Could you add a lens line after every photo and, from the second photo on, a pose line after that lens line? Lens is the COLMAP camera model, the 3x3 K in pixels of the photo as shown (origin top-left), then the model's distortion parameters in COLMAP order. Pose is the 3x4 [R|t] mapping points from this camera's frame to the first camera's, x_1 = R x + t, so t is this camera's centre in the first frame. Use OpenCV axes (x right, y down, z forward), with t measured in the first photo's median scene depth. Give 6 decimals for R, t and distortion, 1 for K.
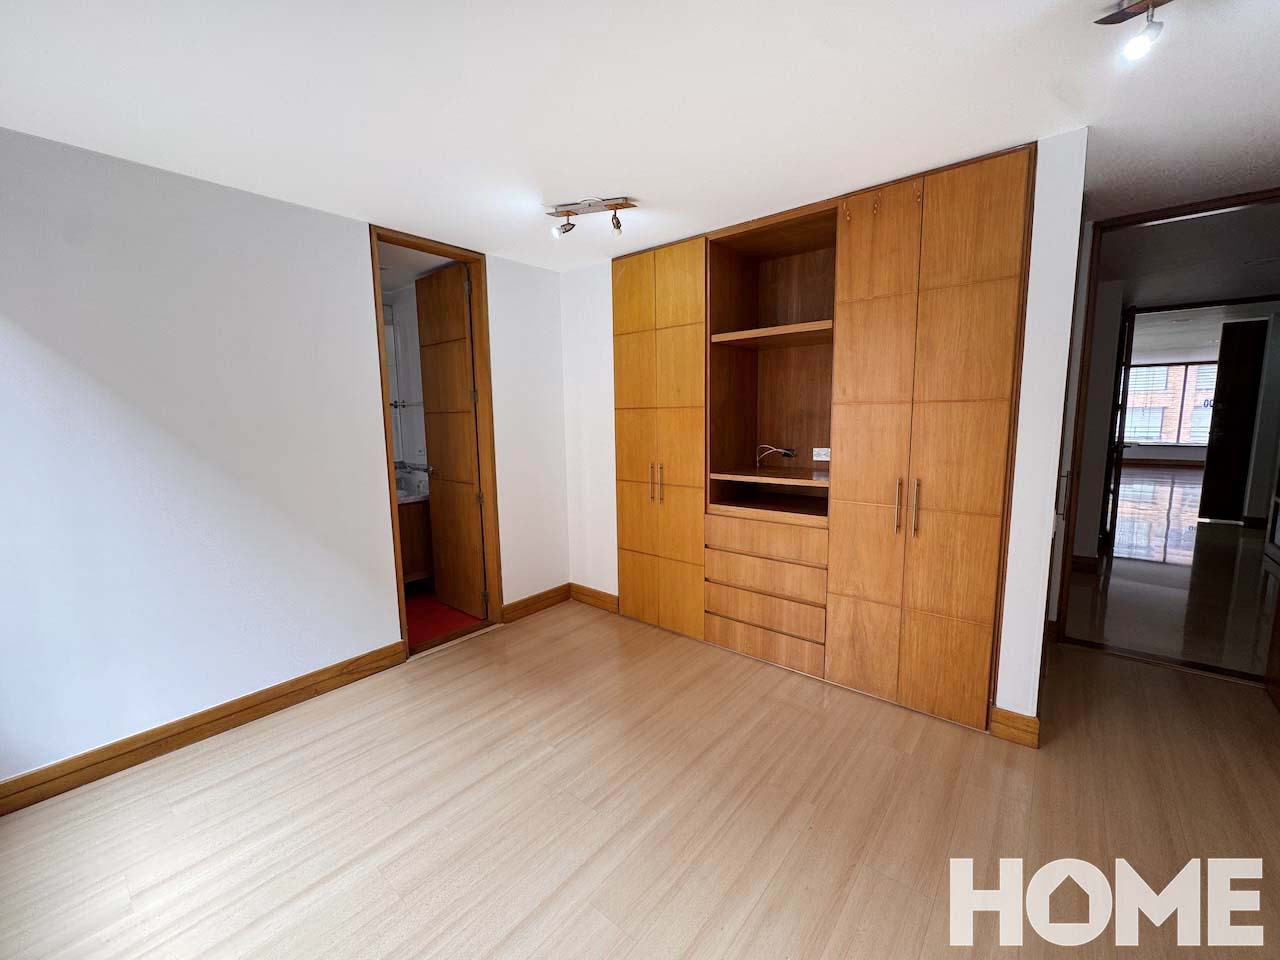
lens RADIAL K [[514.8, 0, 639.4], [0, 514.8, 477.4], [0, 0, 1]] dist [0.002583, 0.000711]
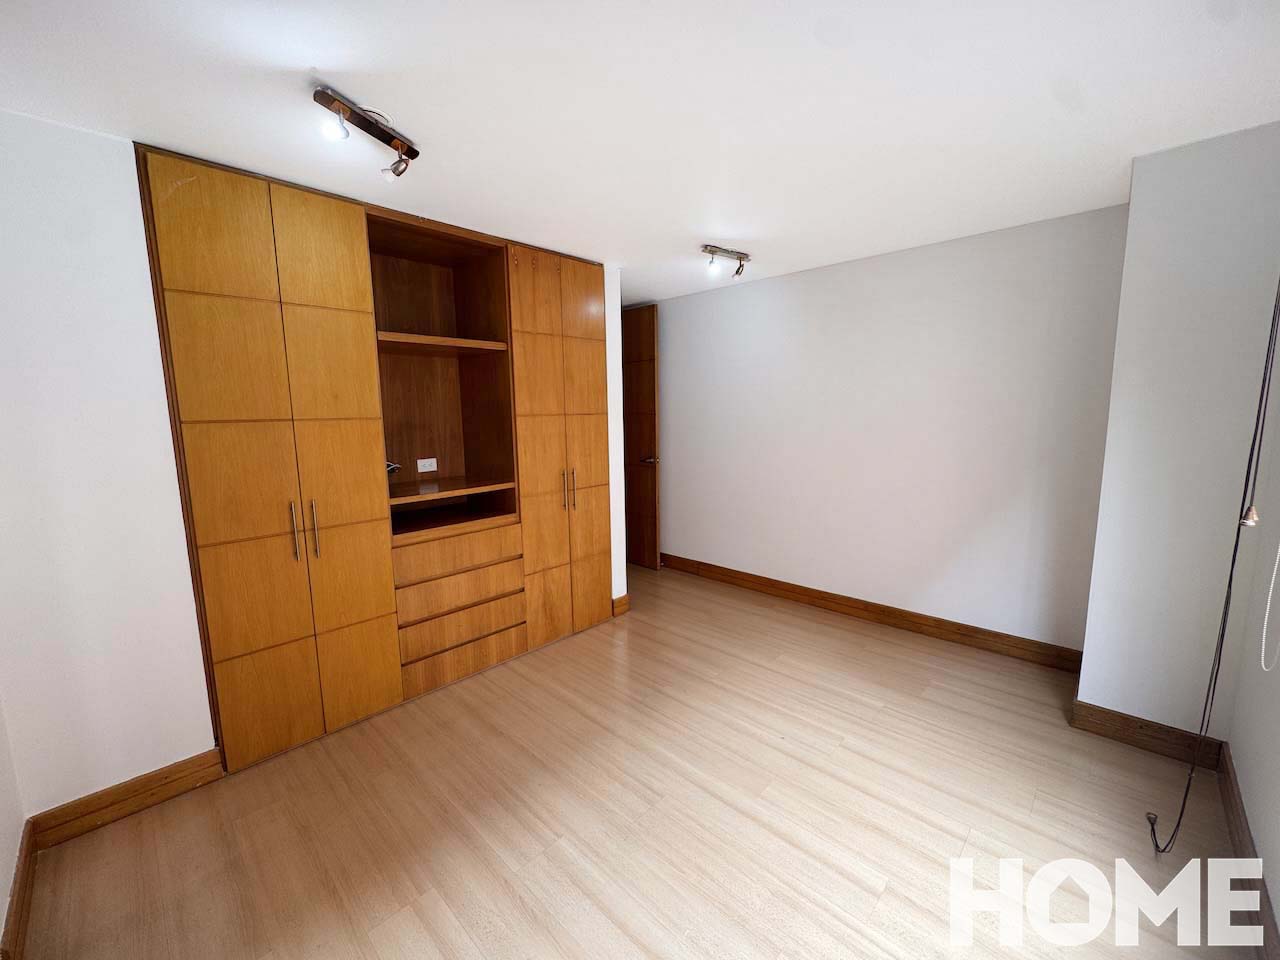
lens RADIAL K [[514.8, 0, 634.5], [0, 514.8, 481.3], [0, 0, 1]] dist [0.002583, 0.000711]
pose [[0.078075, -0.121177, 0.989556, -0.717081], [0.140958, 0.983956, 0.109370, -0.079320], [-0.986932, 0.130947, 0.093903, 0.591030]]
